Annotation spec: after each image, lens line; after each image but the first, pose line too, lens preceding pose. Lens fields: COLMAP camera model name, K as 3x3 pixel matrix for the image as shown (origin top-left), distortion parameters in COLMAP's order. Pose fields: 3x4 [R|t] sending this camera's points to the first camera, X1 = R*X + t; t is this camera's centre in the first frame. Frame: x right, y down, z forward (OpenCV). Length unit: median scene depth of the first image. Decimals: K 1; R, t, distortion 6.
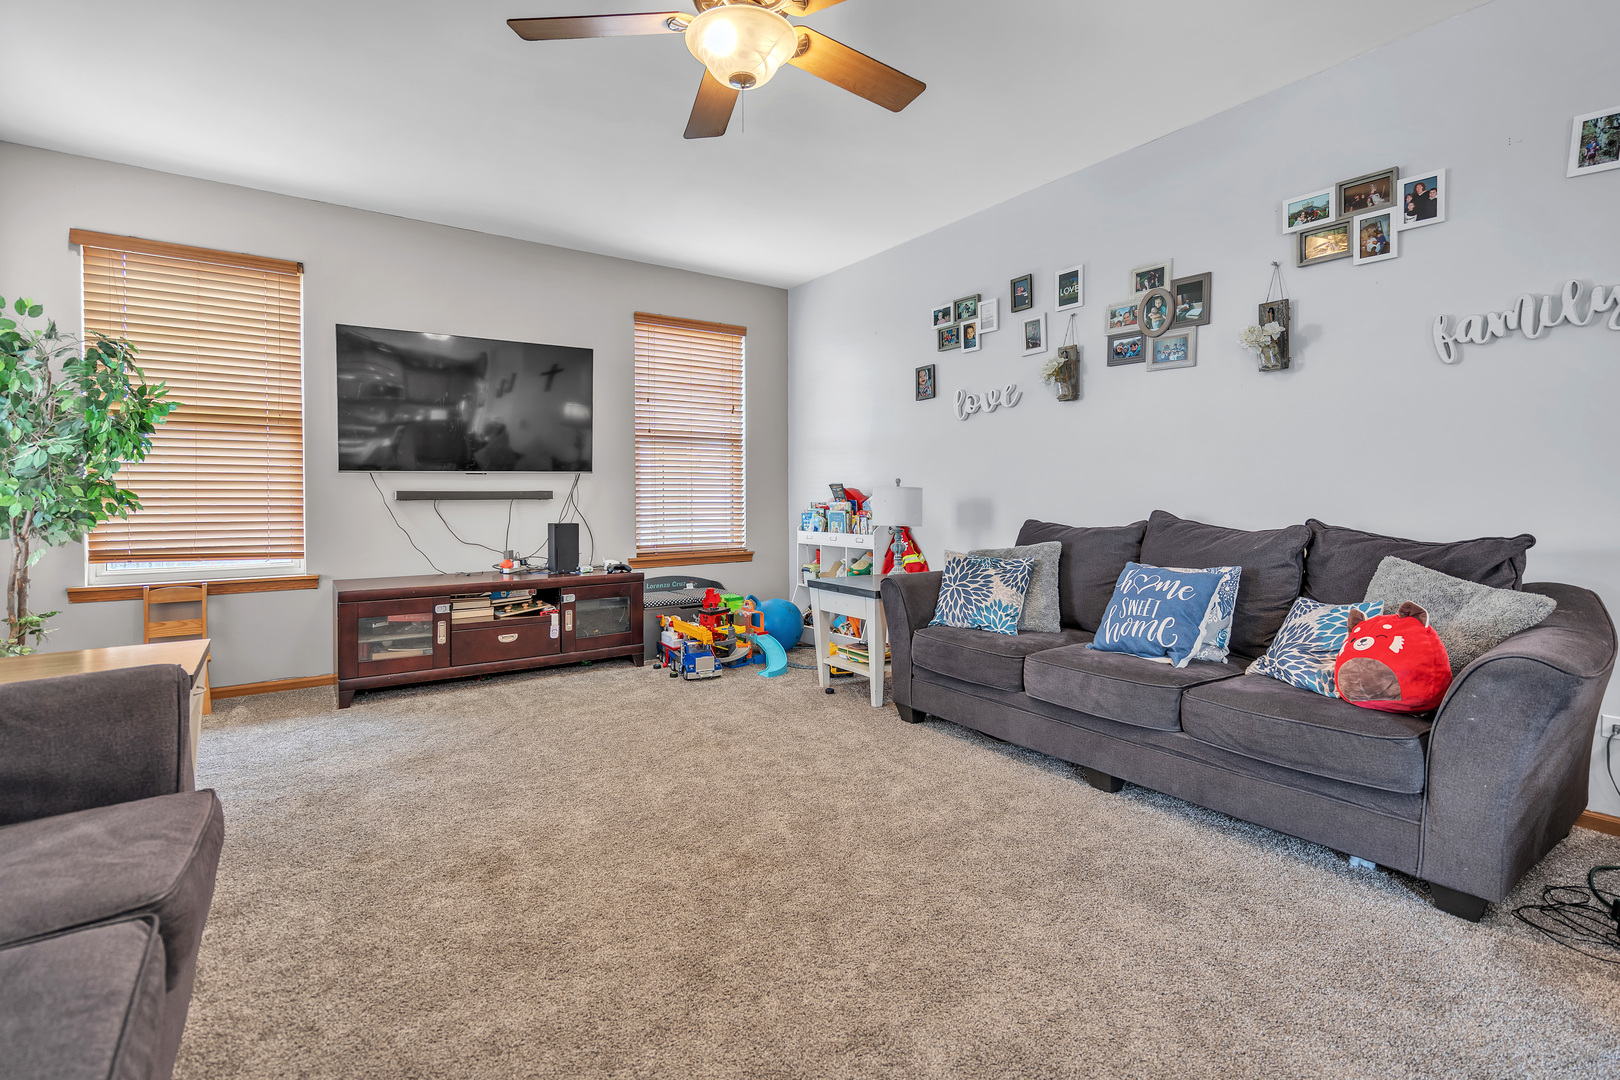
lens RADIAL K [[740.3, 0, 807.9], [0, 740.3, 494.7], [0, 0, 1]] dist [-0.003389, 0.000445]
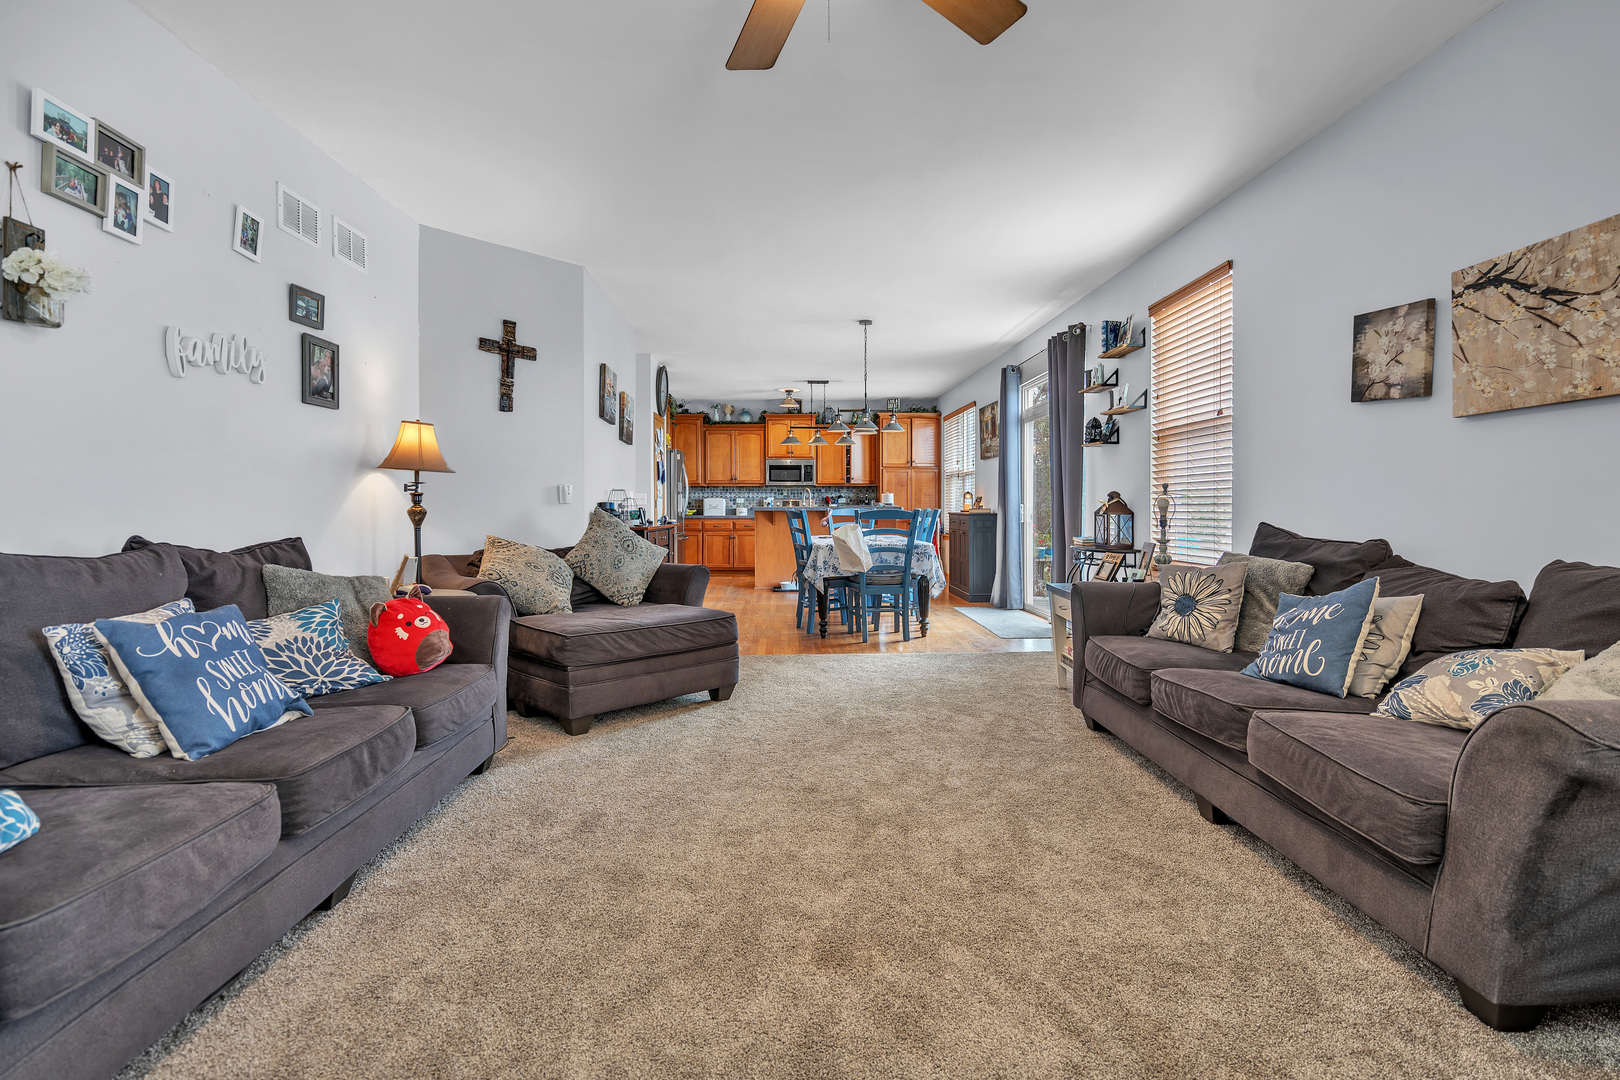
lens RADIAL K [[743.2, 0, 815.0], [0, 743.2, 517.7], [0, 0, 1]] dist [-0.000499, -0.000182]
pose [[-0.840397, -0.001225, 0.541970, -0.284016], [0.005890, 0.999918, 0.011393, 0.005565], [-0.541940, 0.012767, -0.840320, 0.949322]]
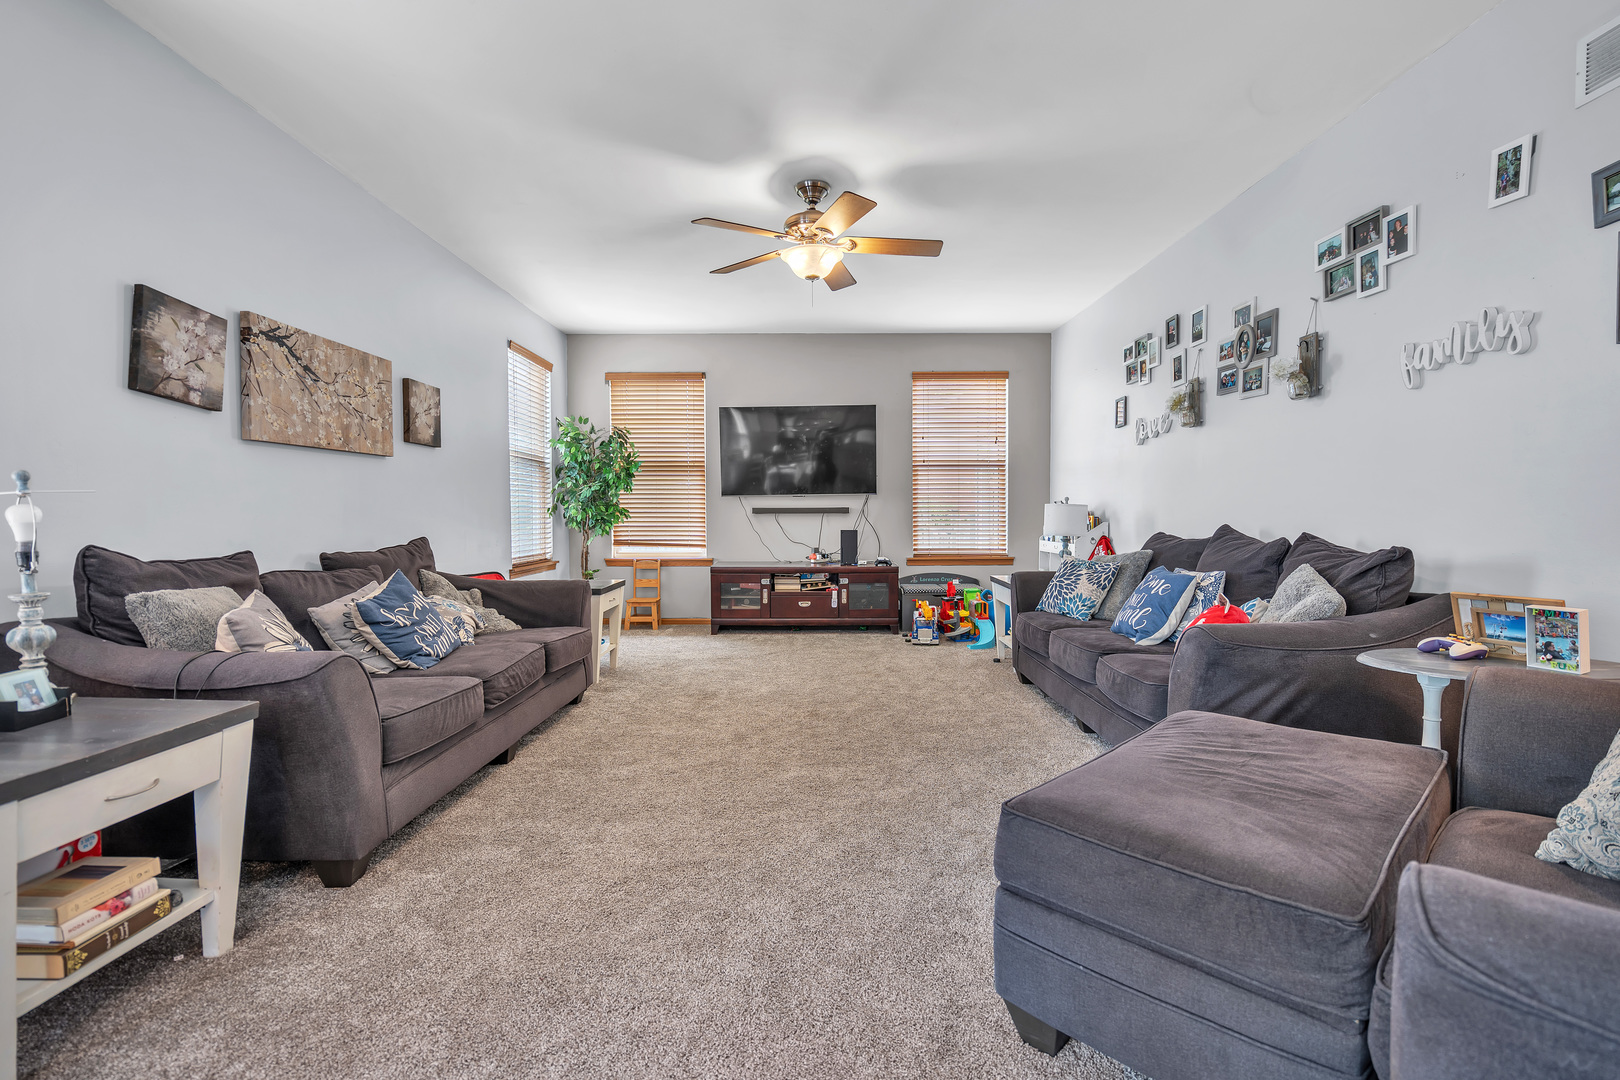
lens RADIAL K [[743.2, 0, 815.0], [0, 743.2, 517.7], [0, 0, 1]] dist [-0.000499, -0.000182]
pose [[0.817674, 0.005615, -0.575654, 0.534245], [0.001249, 0.999933, 0.011528, -0.002353], [0.575680, -0.010145, 0.817612, -0.261466]]
